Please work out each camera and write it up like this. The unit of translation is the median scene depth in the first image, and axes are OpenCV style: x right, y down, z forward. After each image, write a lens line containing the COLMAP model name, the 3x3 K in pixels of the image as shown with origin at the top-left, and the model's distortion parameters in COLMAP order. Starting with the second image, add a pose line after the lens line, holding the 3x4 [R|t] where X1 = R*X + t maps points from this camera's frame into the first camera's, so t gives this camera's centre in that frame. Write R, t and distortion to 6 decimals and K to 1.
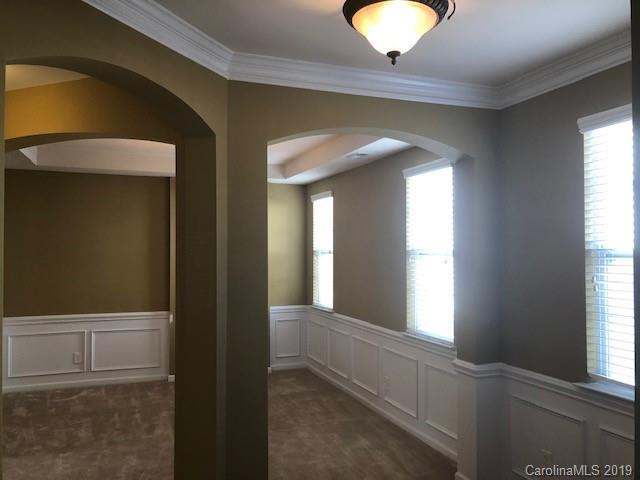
lens RADIAL K [[520.3, 0, 323.2], [0, 520.3, 239.4], [0, 0, 1]] dist [0.054203, -0.092844]
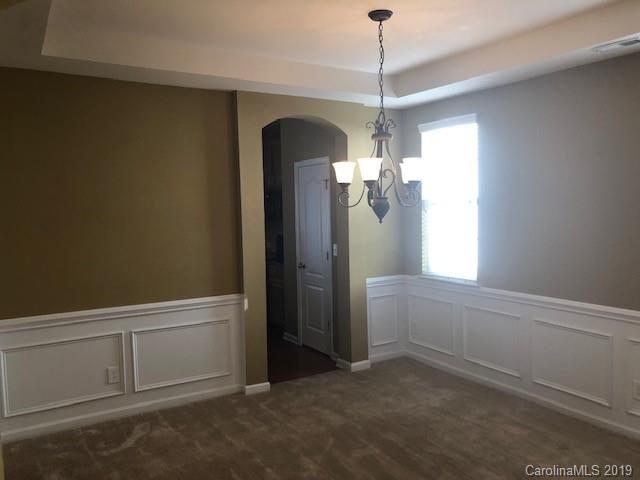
lens RADIAL K [[520.3, 0, 323.2], [0, 520.3, 239.4], [0, 0, 1]] dist [0.054203, -0.092844]
pose [[0.984082, -0.031880, 0.174830, -0.320577], [0.016442, 0.995891, 0.089052, 0.008792], [-0.176950, -0.084760, 0.980563, 0.338338]]
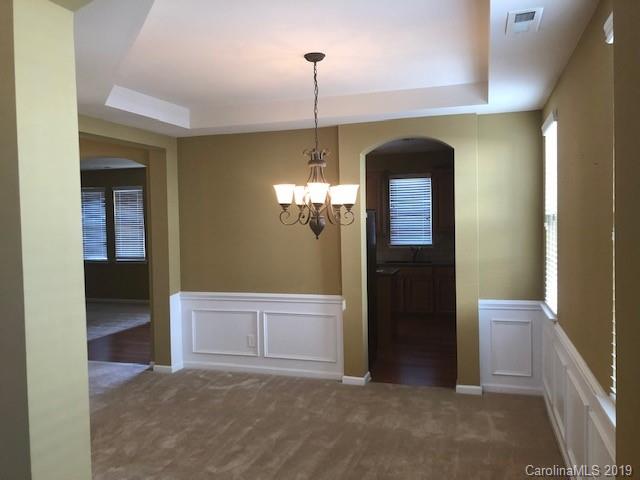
lens RADIAL K [[520.3, 0, 323.2], [0, 520.3, 239.4], [0, 0, 1]] dist [0.054203, -0.092844]
pose [[0.779819, 0.008430, -0.625948, 0.185763], [0.031678, 0.998097, 0.052907, 0.009507], [0.625203, -0.061087, 0.778068, 0.388761]]
